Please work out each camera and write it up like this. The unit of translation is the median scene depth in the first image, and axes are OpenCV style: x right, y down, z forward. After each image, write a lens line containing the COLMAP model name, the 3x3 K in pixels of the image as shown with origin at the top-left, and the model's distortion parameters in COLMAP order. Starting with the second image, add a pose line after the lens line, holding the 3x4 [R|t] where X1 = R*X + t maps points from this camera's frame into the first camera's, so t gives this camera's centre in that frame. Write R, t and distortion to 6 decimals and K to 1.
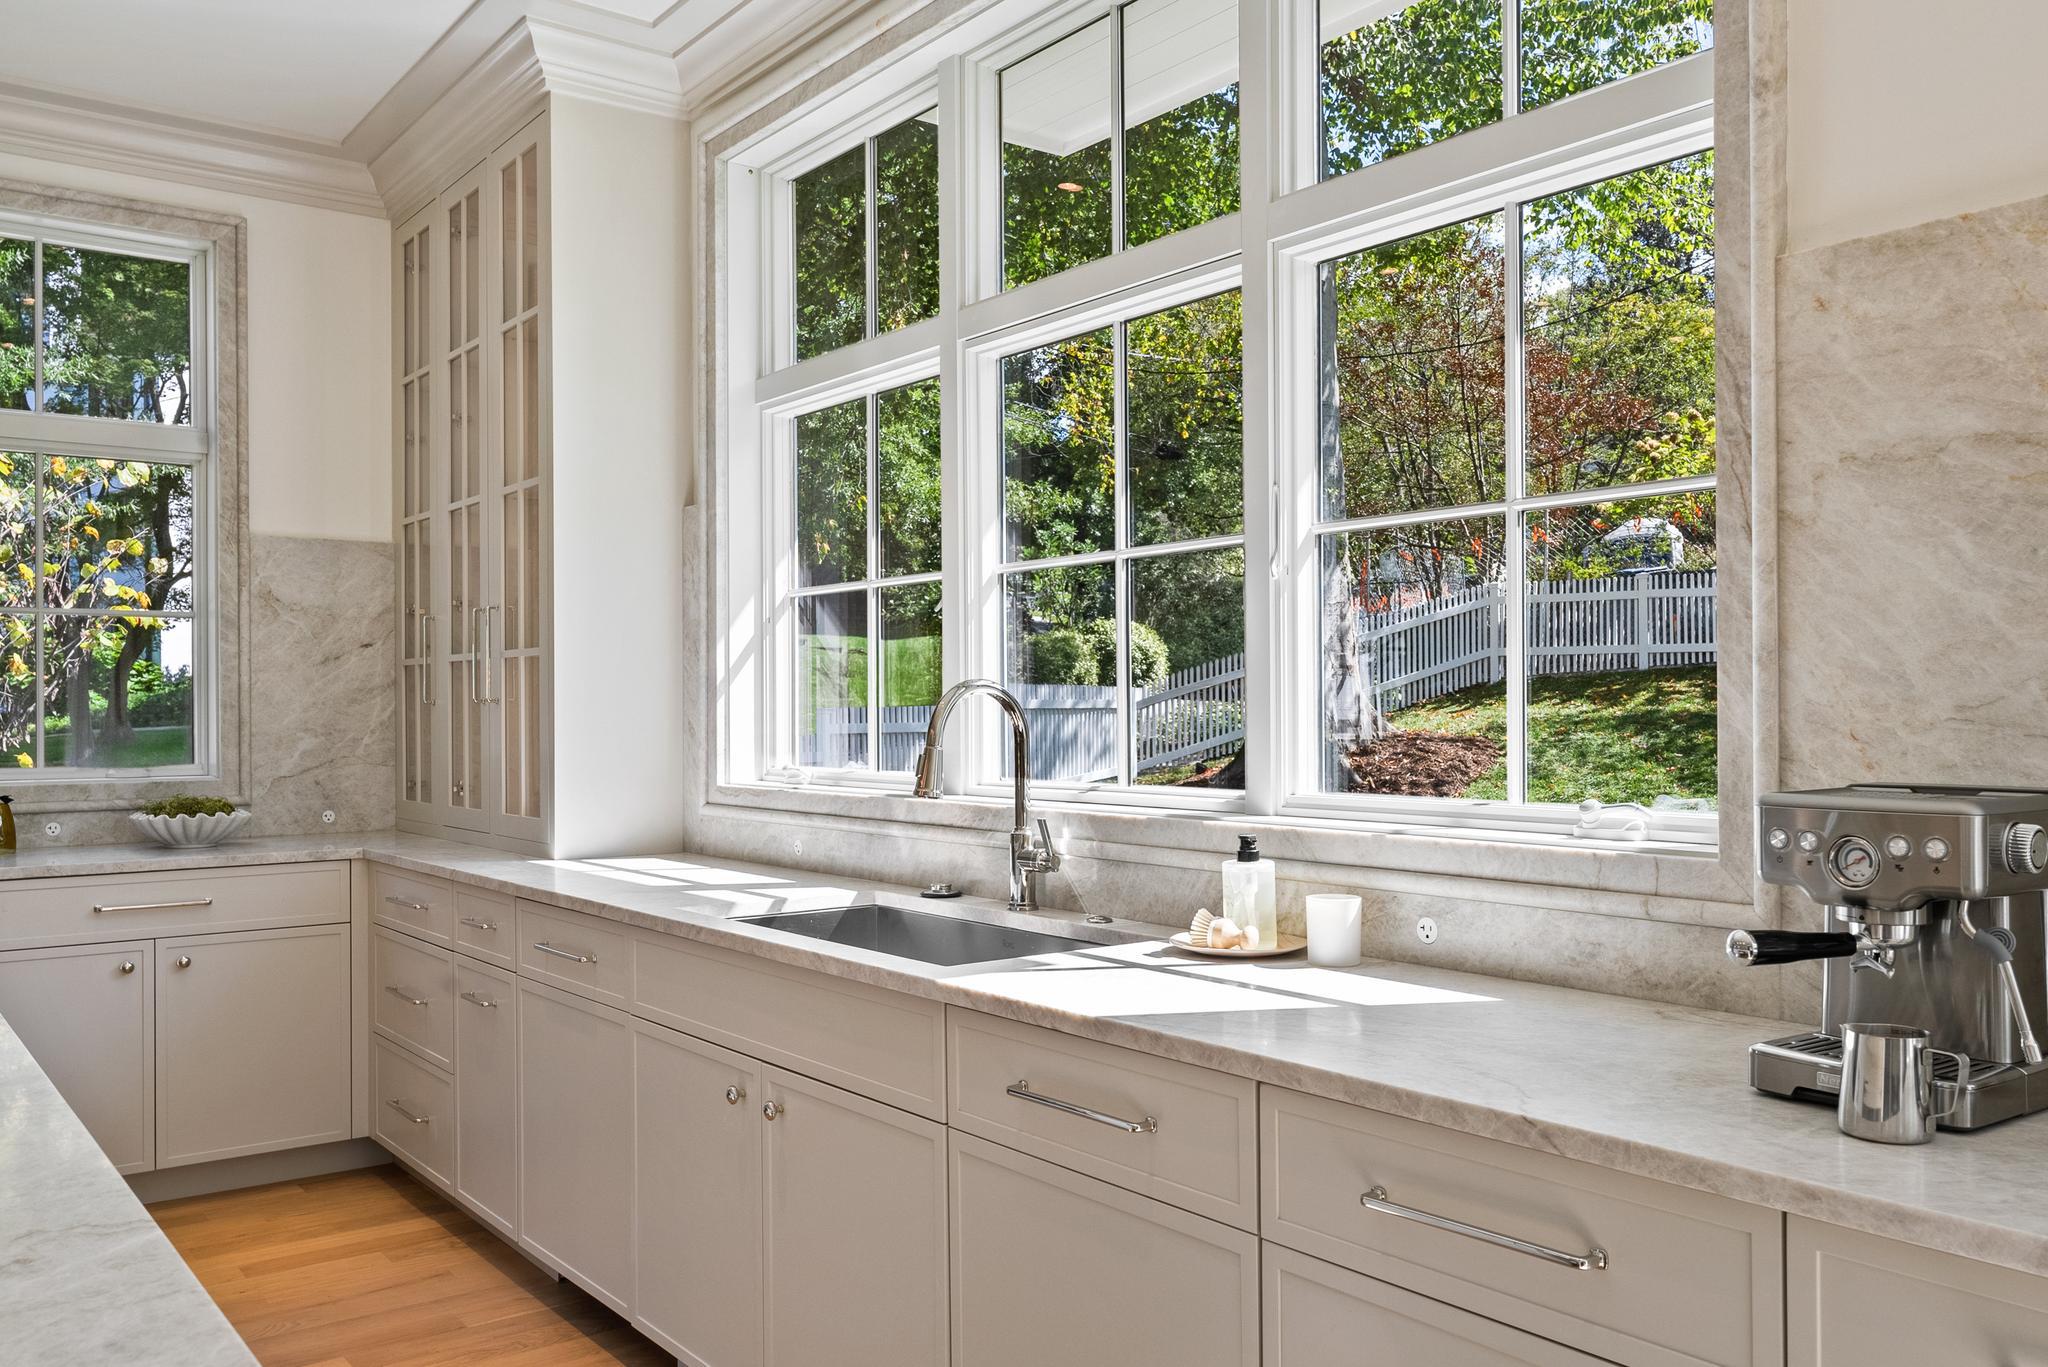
lens RADIAL K [[1604.7, 0, 1031.8], [0, 1604.7, 695.6], [0, 0, 1]] dist [0.000626, 0.001607]
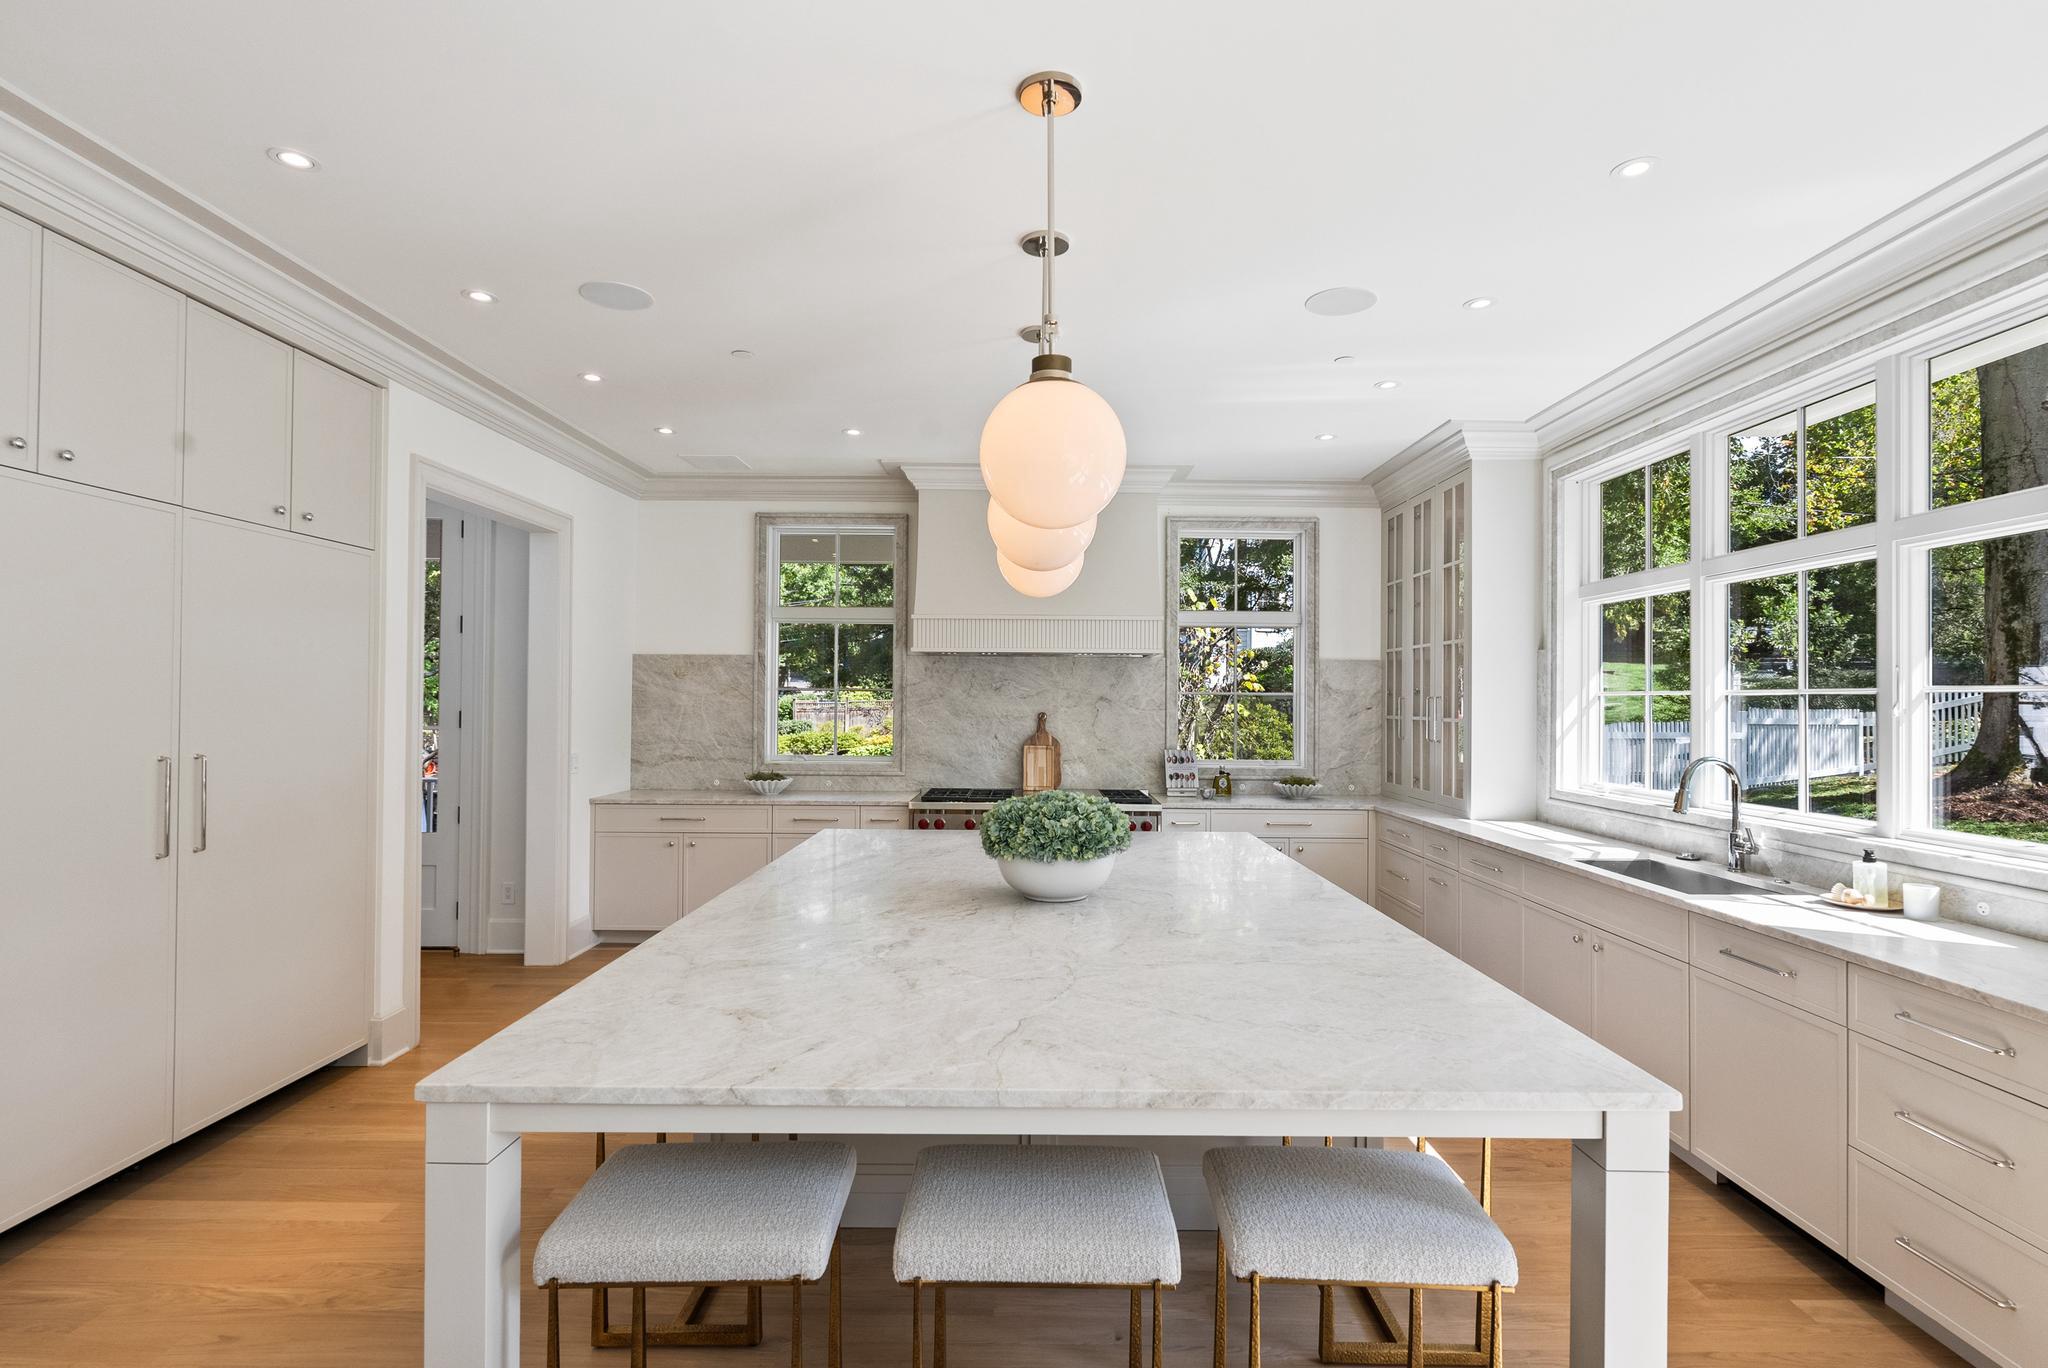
lens RADIAL K [[978.7, 0, 1031.8], [0, 978.7, 688.6], [0, 0, 1]] dist [-0.006767, 0.002805]
pose [[0.794132, 0.006093, -0.607715, 0.030275], [-0.008153, 0.999967, -0.000628, -0.075827], [0.607691, 0.005453, 0.794155, -0.440807]]
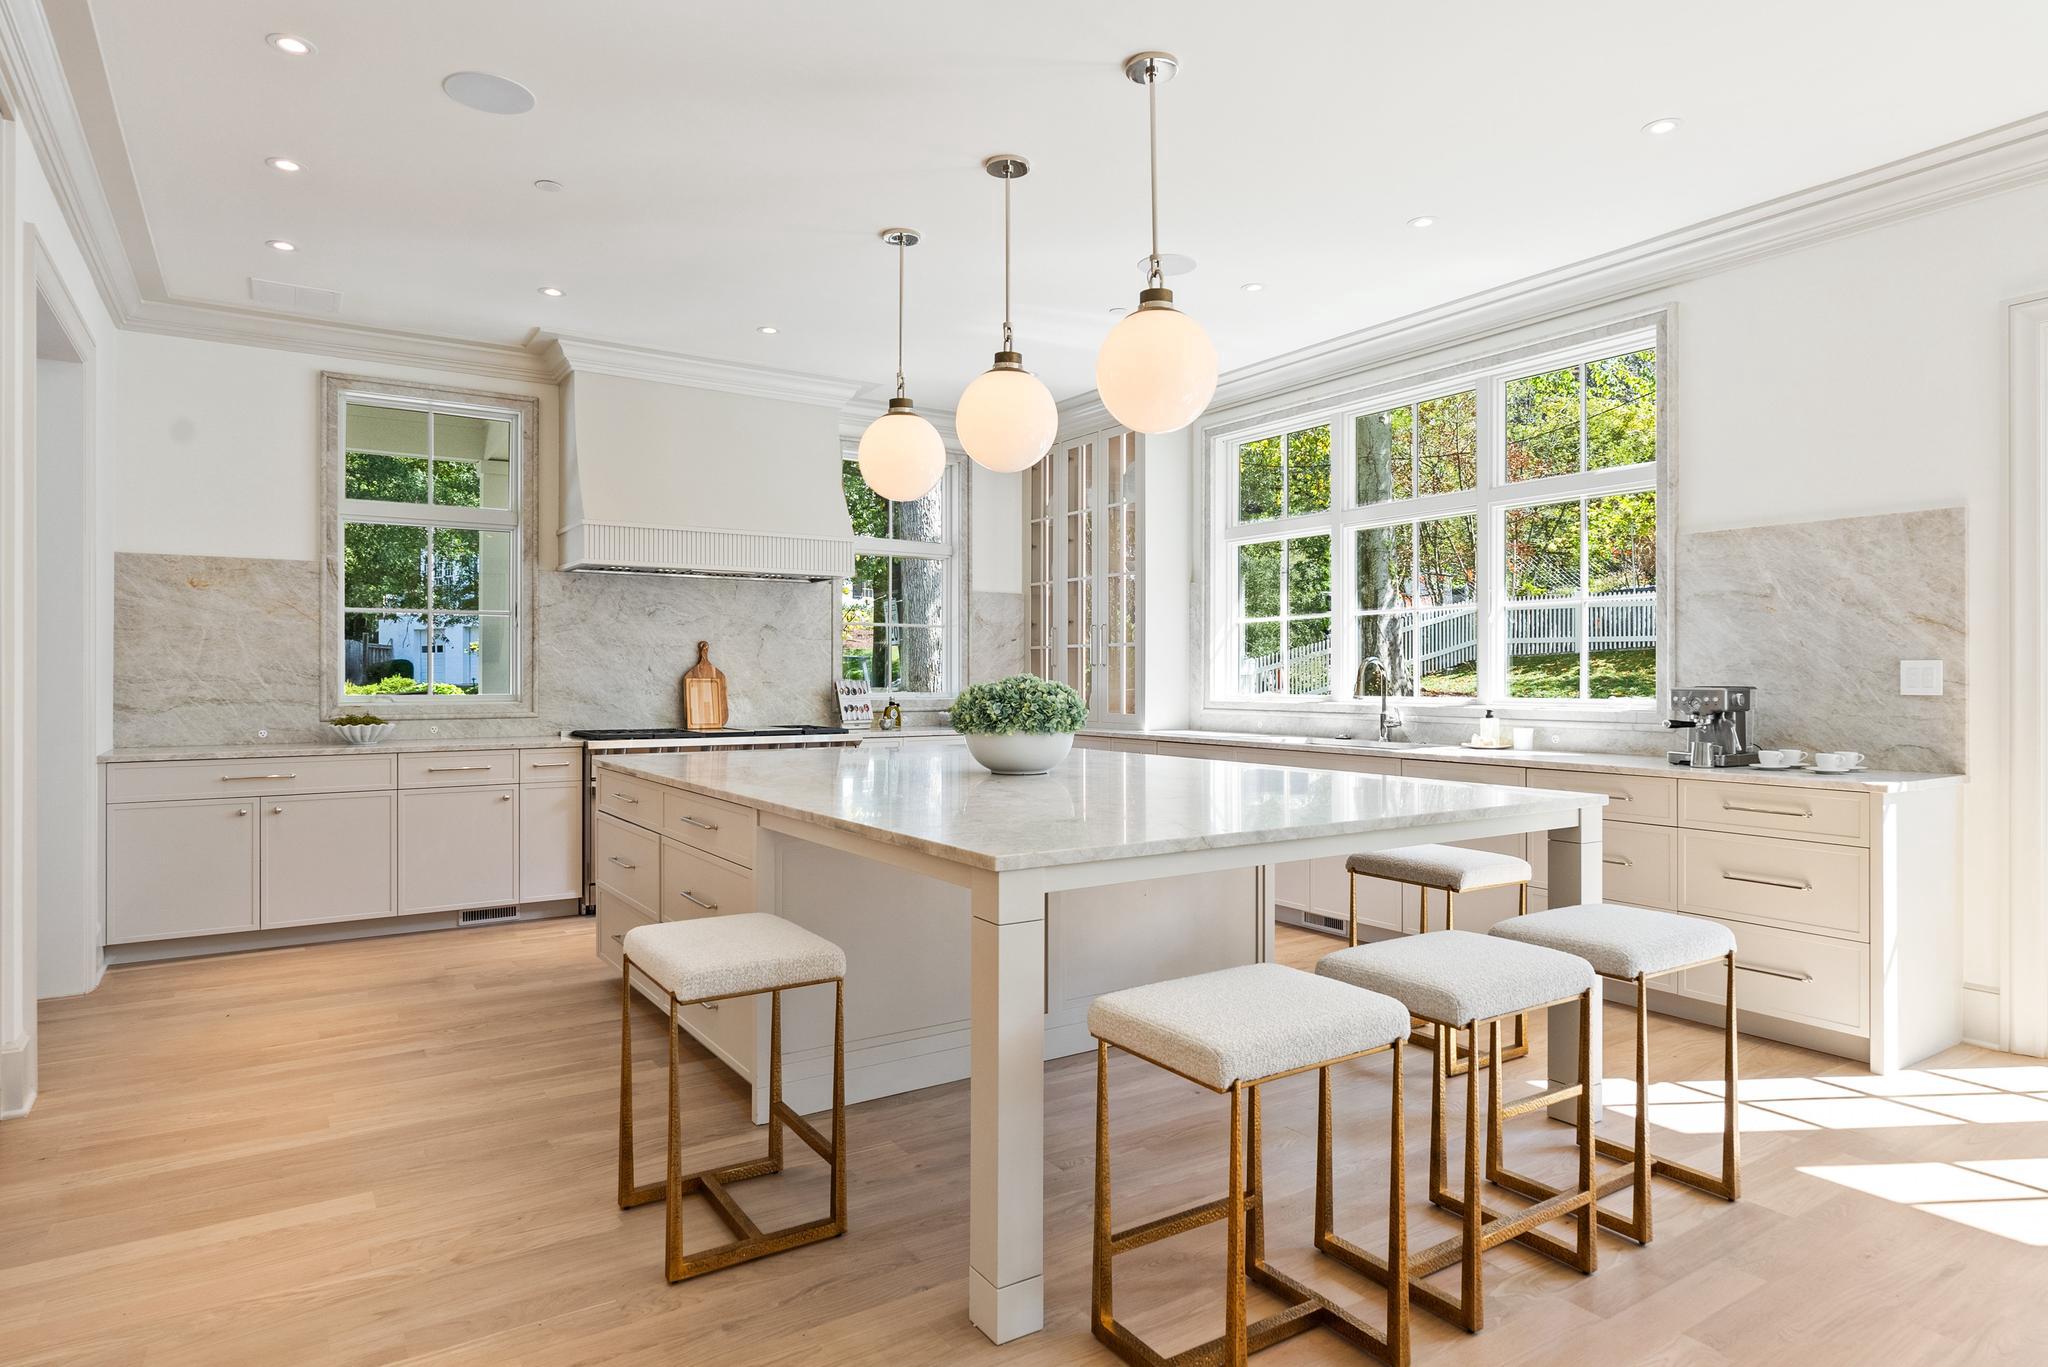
lens RADIAL K [[1169.7, 0, 1016.1], [0, 1169.7, 674.6], [0, 0, 1]] dist [-0.004754, 0.003086]
pose [[0.997542, 0.006026, -0.069814, -0.423329], [-0.005664, 0.999969, 0.005382, 0.011061], [0.069844, -0.004973, 0.997546, -0.879062]]
